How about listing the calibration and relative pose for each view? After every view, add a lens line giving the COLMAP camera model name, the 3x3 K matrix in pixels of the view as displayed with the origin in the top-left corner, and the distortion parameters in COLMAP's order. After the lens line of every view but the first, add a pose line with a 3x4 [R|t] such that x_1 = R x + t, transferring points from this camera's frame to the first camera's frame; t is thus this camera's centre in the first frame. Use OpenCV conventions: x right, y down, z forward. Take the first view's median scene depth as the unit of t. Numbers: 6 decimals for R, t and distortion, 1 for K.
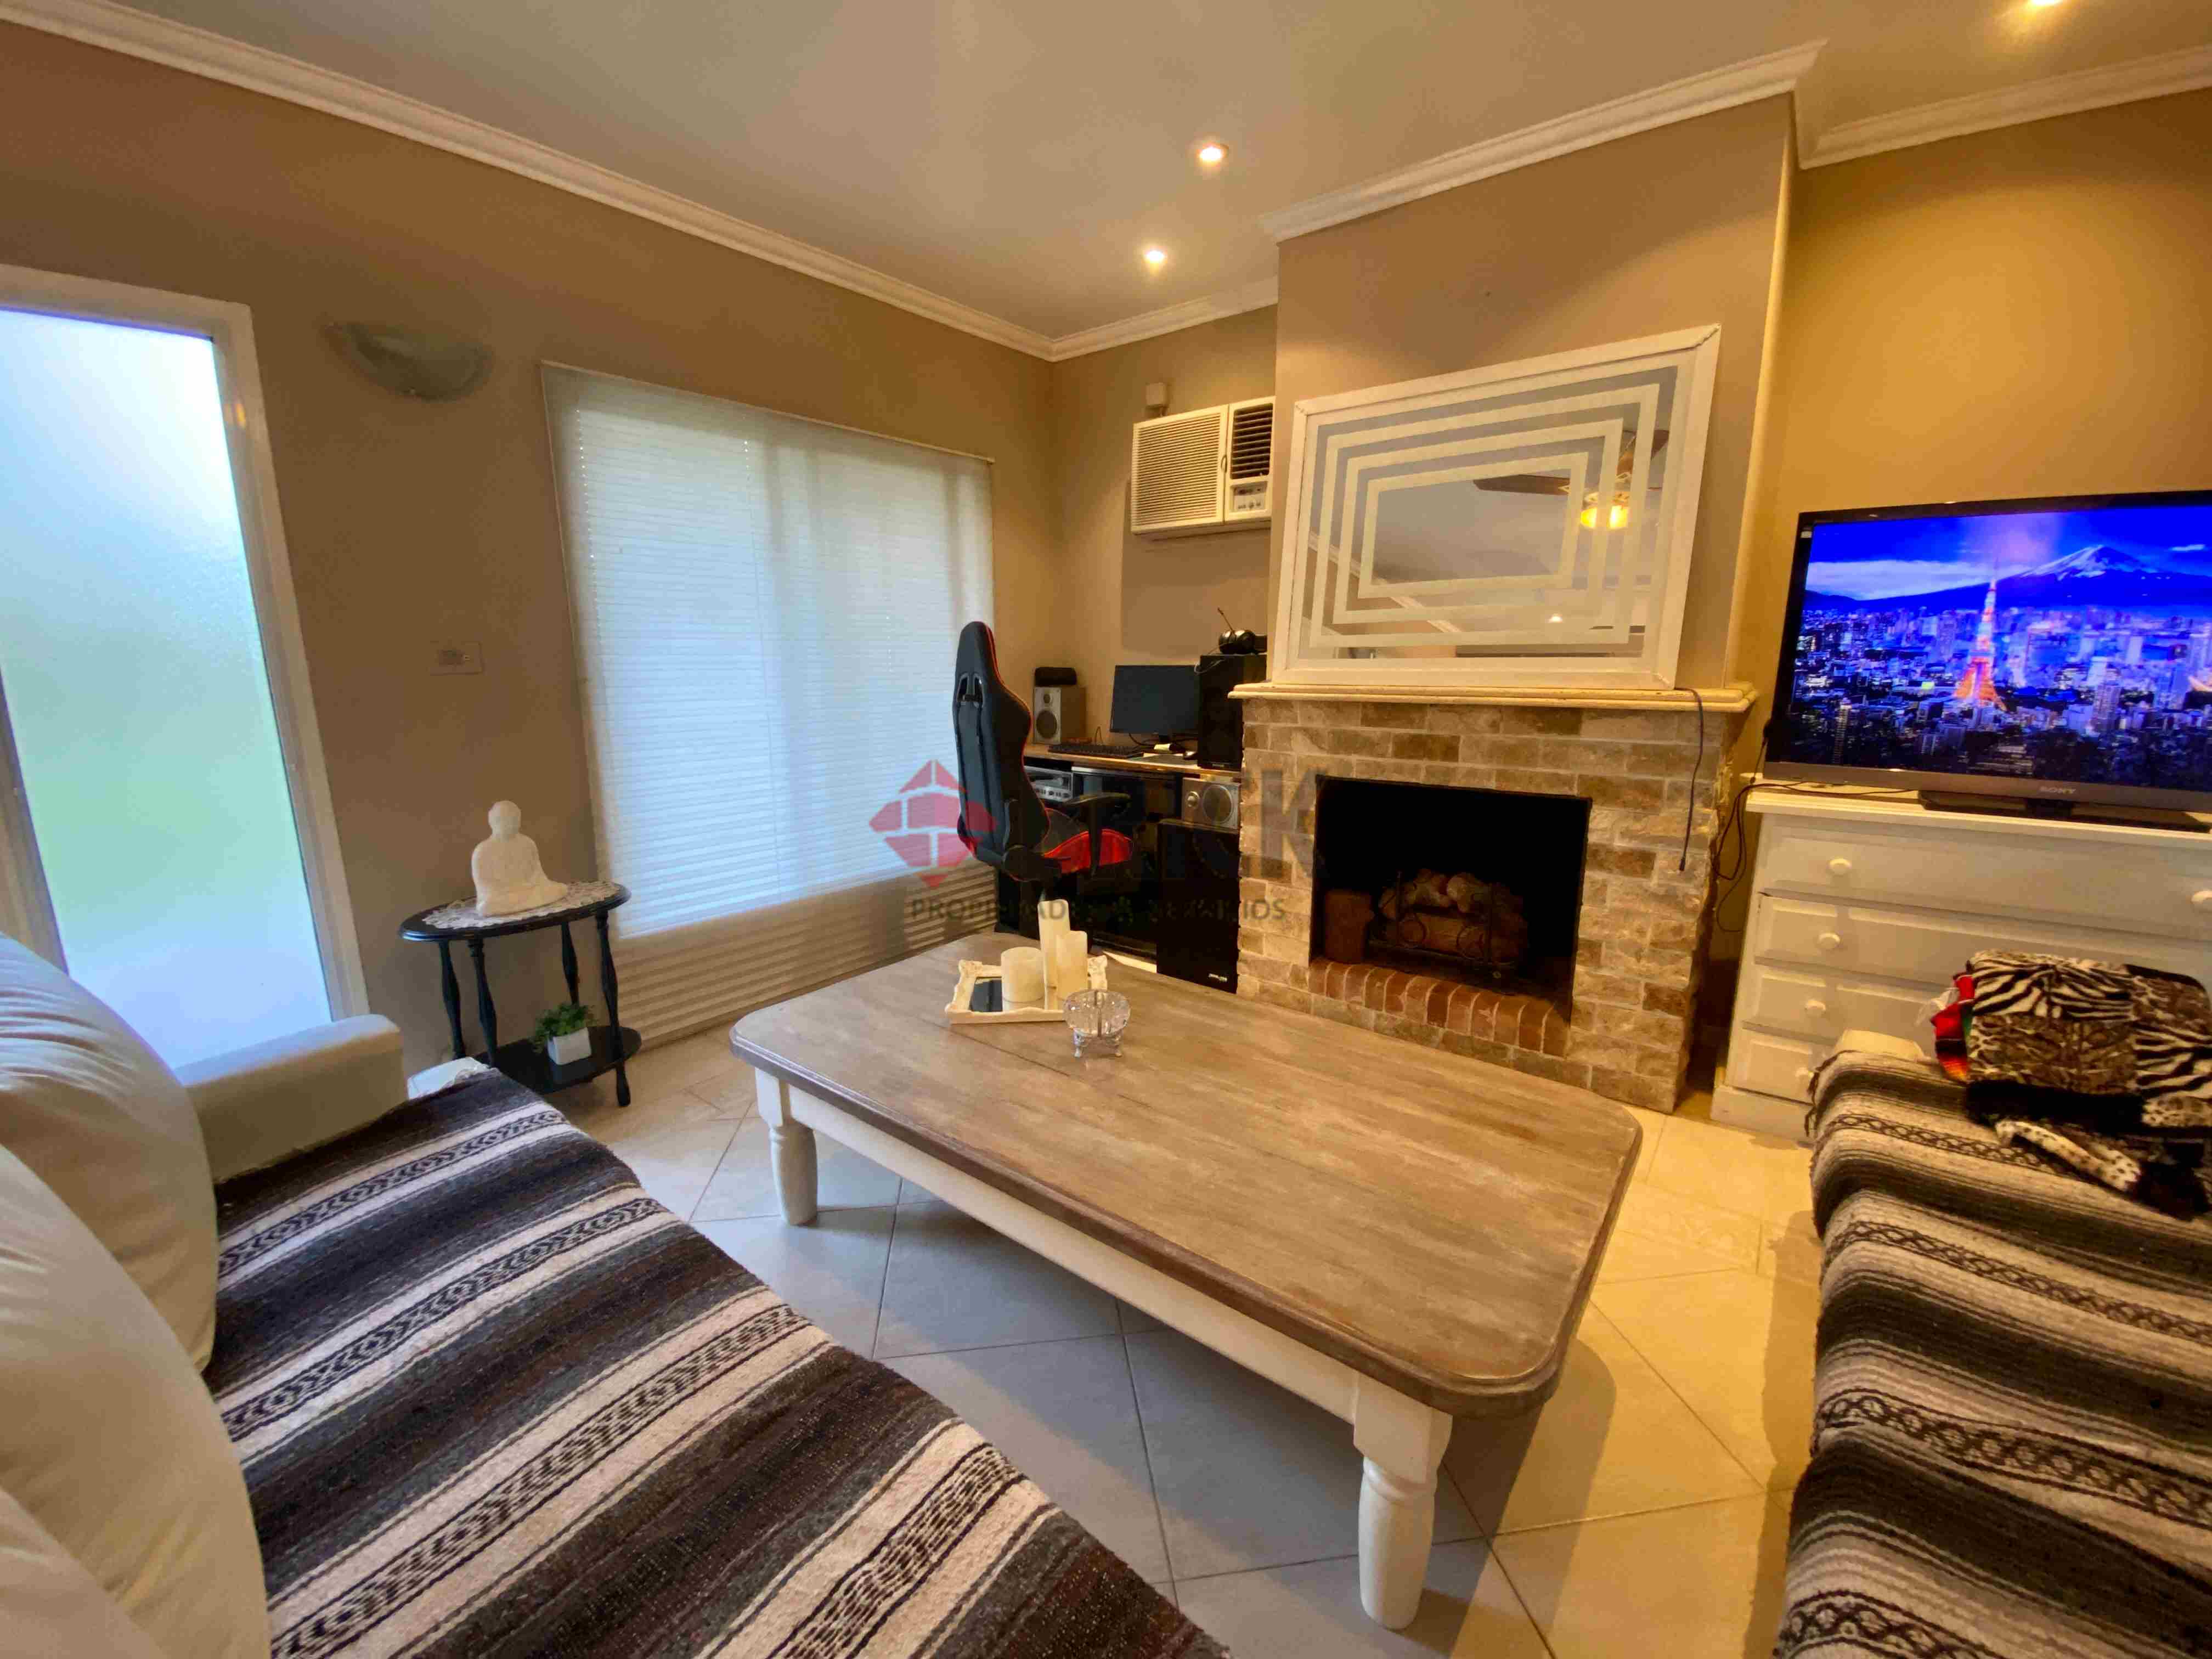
lens RADIAL K [[886.6, 0, 1087.4], [0, 886.6, 831.3], [0, 0, 1]] dist [0.007242, -0.014714]
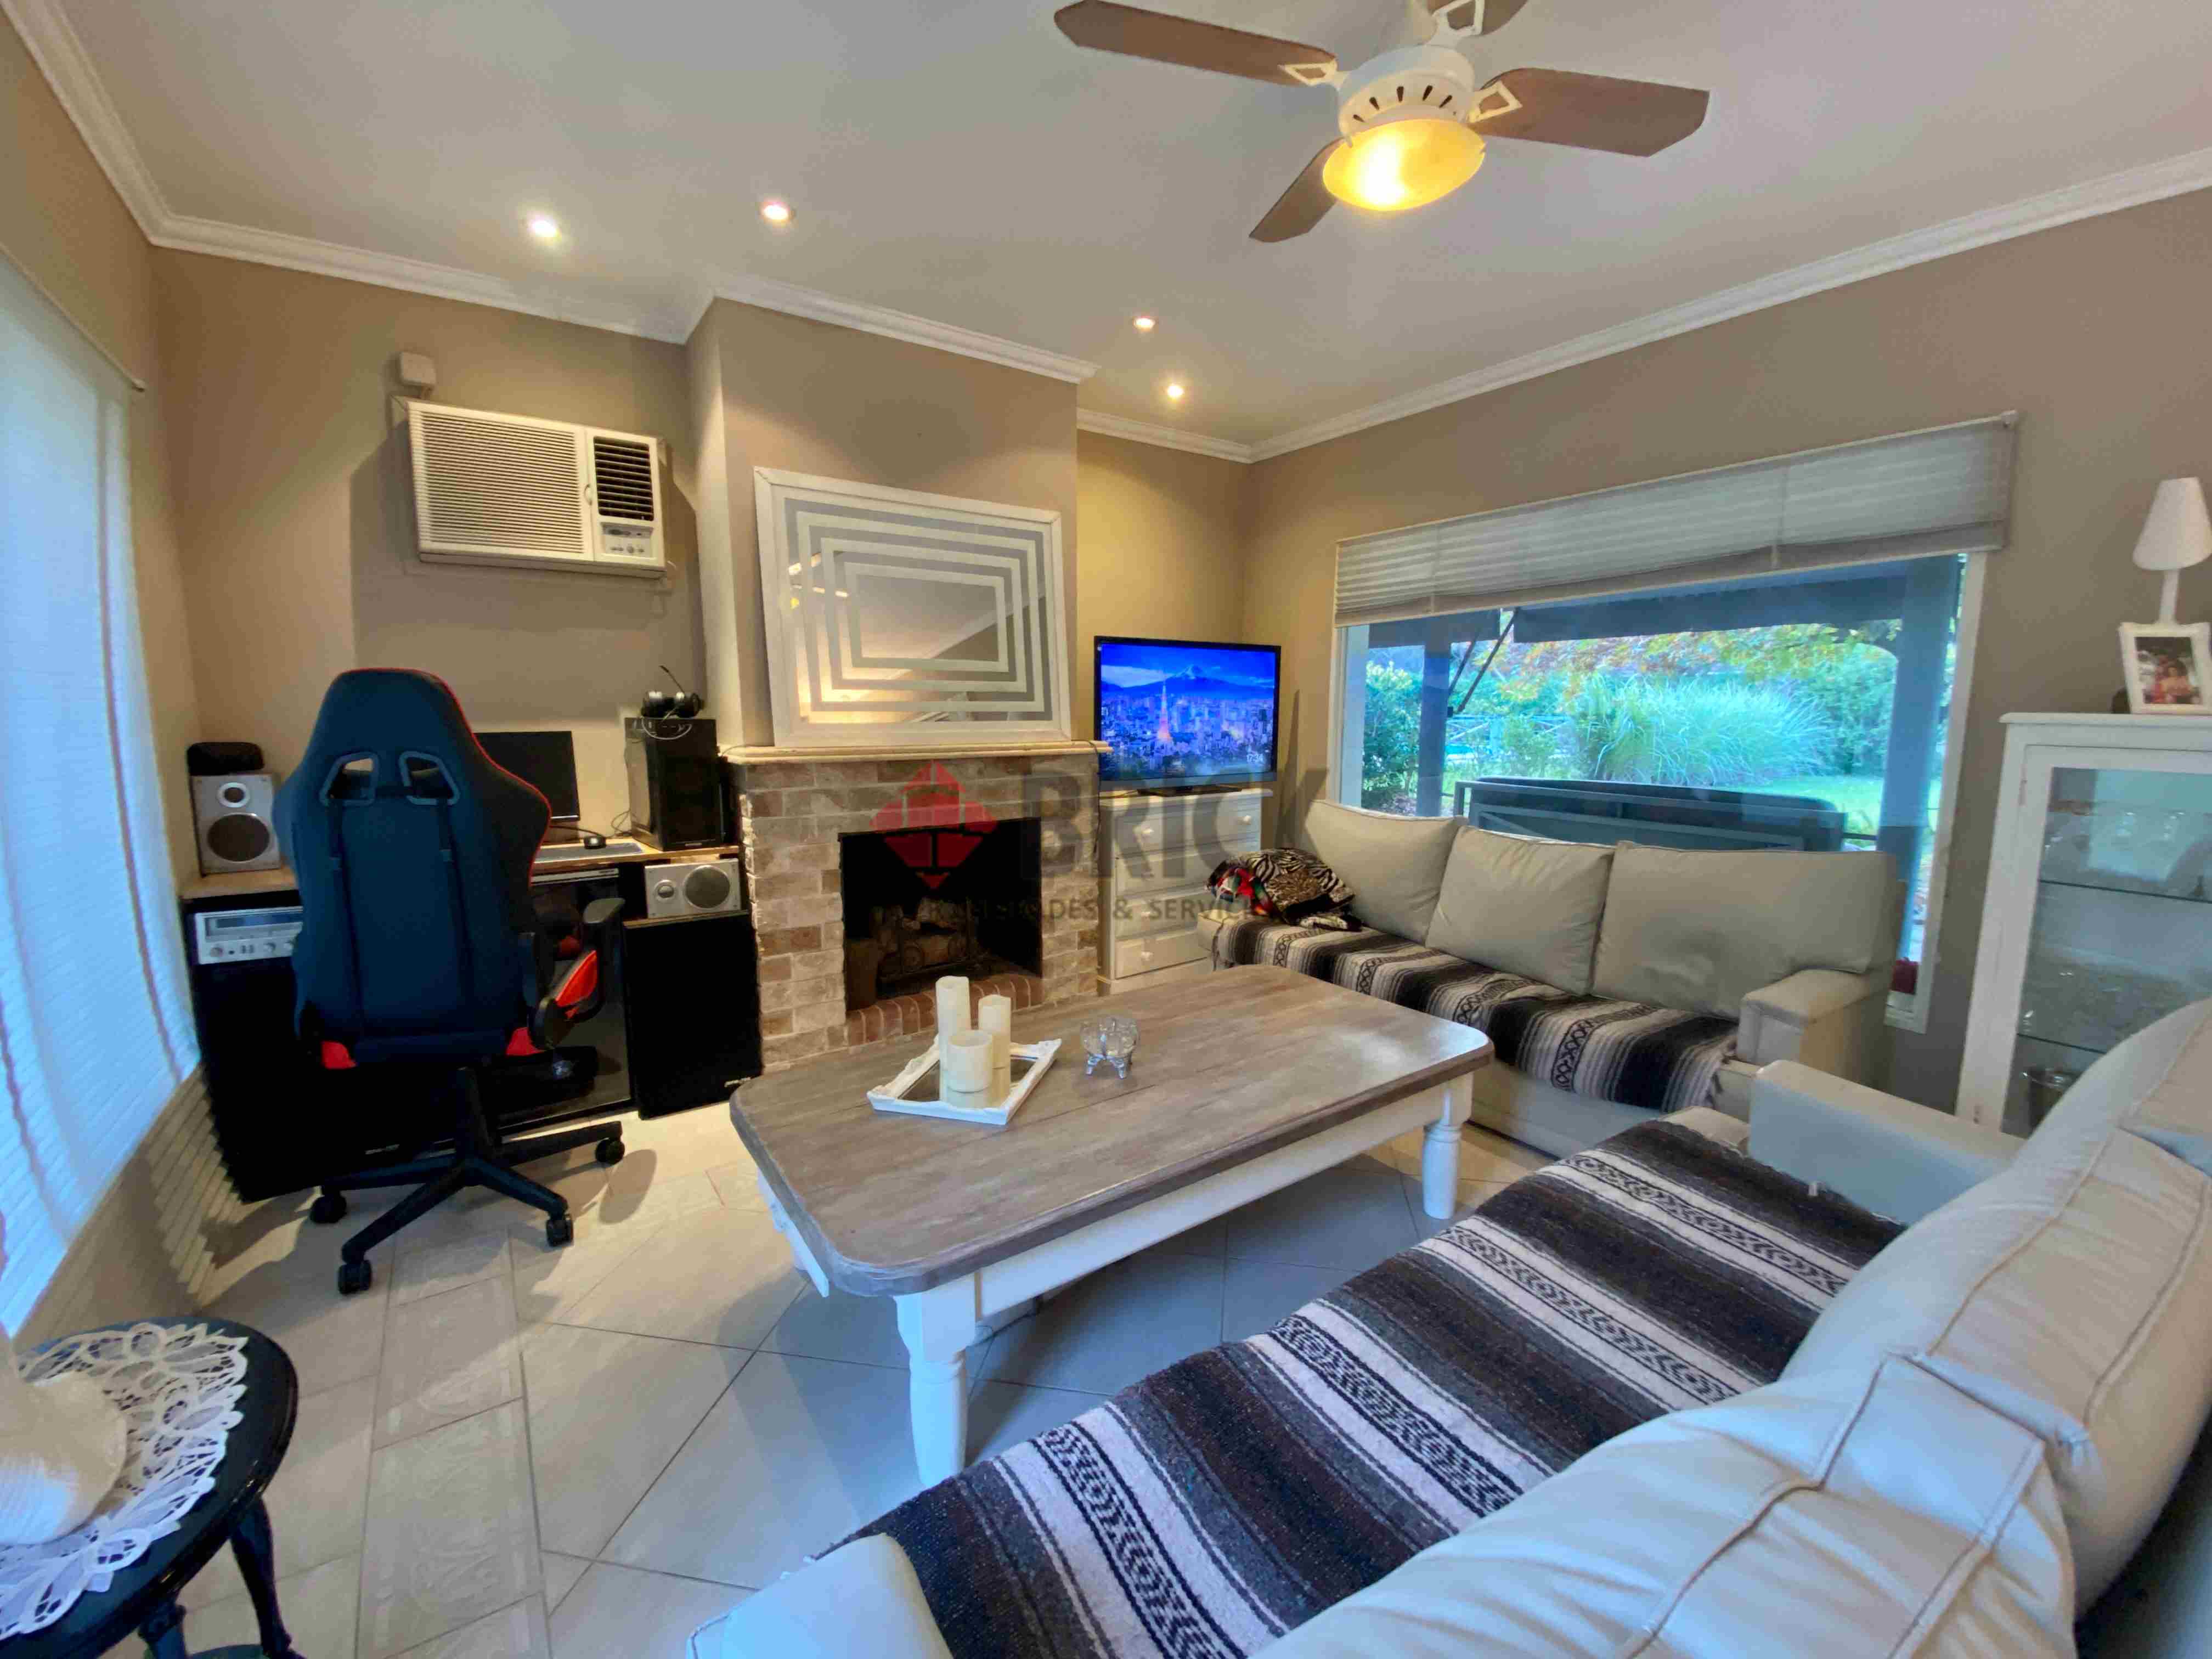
lens RADIAL K [[886.6, 0, 1116.1], [0, 886.6, 833.5], [0, 0, 1]] dist [0.007242, -0.014714]
pose [[0.265890, -0.126815, 0.955626, -0.766666], [0.190431, 0.978685, 0.076891, -0.097254], [-0.945007, 0.161536, 0.284372, 0.474671]]
